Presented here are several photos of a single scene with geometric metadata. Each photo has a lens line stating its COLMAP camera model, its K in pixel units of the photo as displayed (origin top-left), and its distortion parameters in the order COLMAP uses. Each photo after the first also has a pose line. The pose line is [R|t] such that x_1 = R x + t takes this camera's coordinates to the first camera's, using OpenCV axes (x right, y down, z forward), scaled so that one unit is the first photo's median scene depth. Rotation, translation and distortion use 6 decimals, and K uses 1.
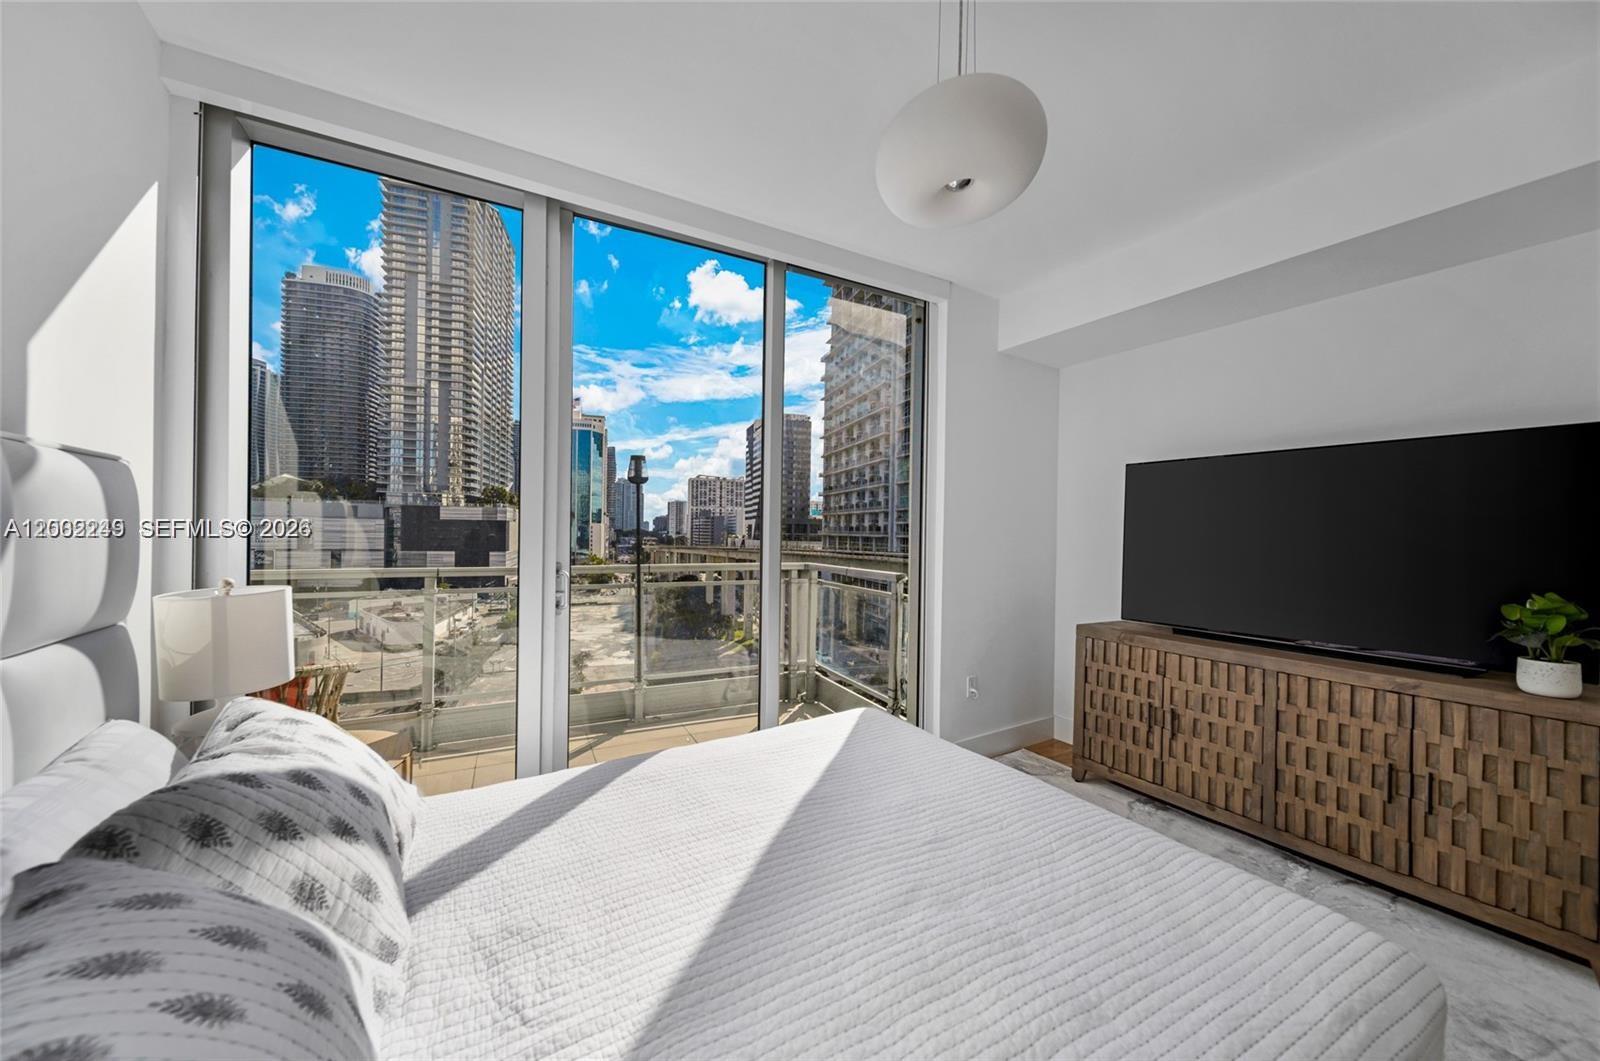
lens RADIAL K [[561.9, 0, 798.8], [0, 561.9, 536.3], [0, 0, 1]] dist [0.000969, -0.000006]
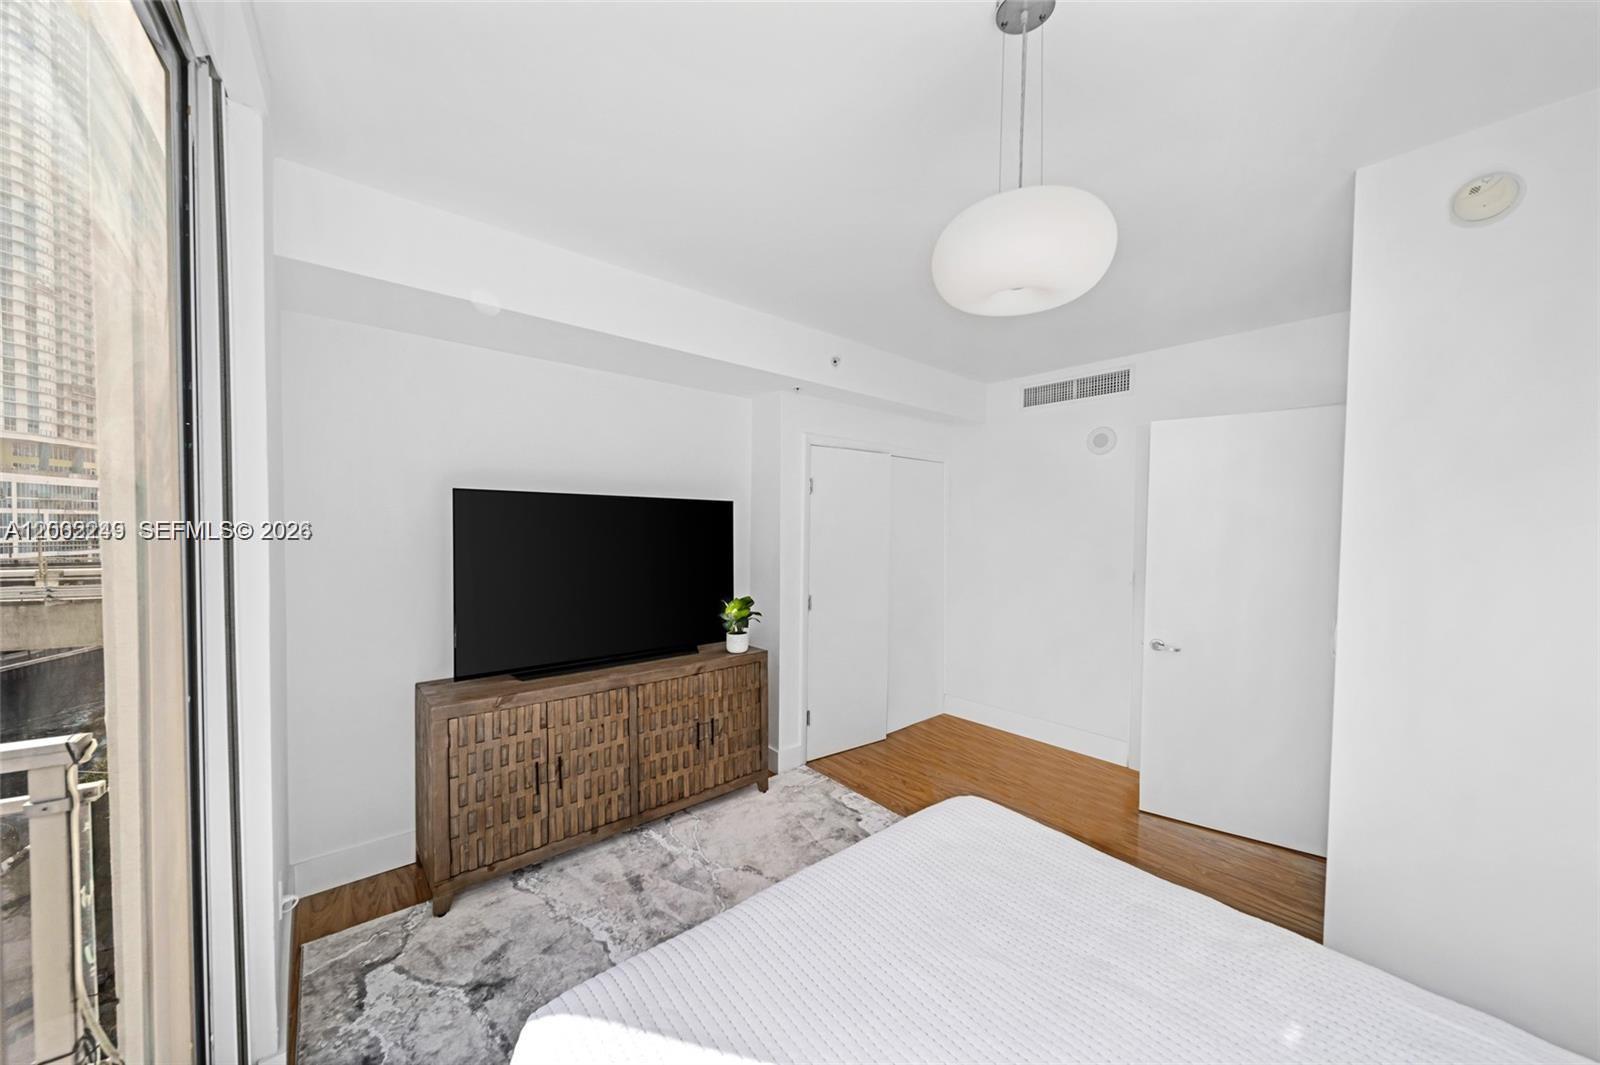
lens RADIAL K [[561.9, 0, 798.8], [0, 561.9, 538.3], [0, 0, 1]] dist [0.000969, -0.000006]
pose [[-0.149776, -0.031975, 0.988203, -0.335848], [-0.006307, 0.999488, 0.031384, -0.100535], [-0.988700, -0.001532, -0.149901, 0.748614]]
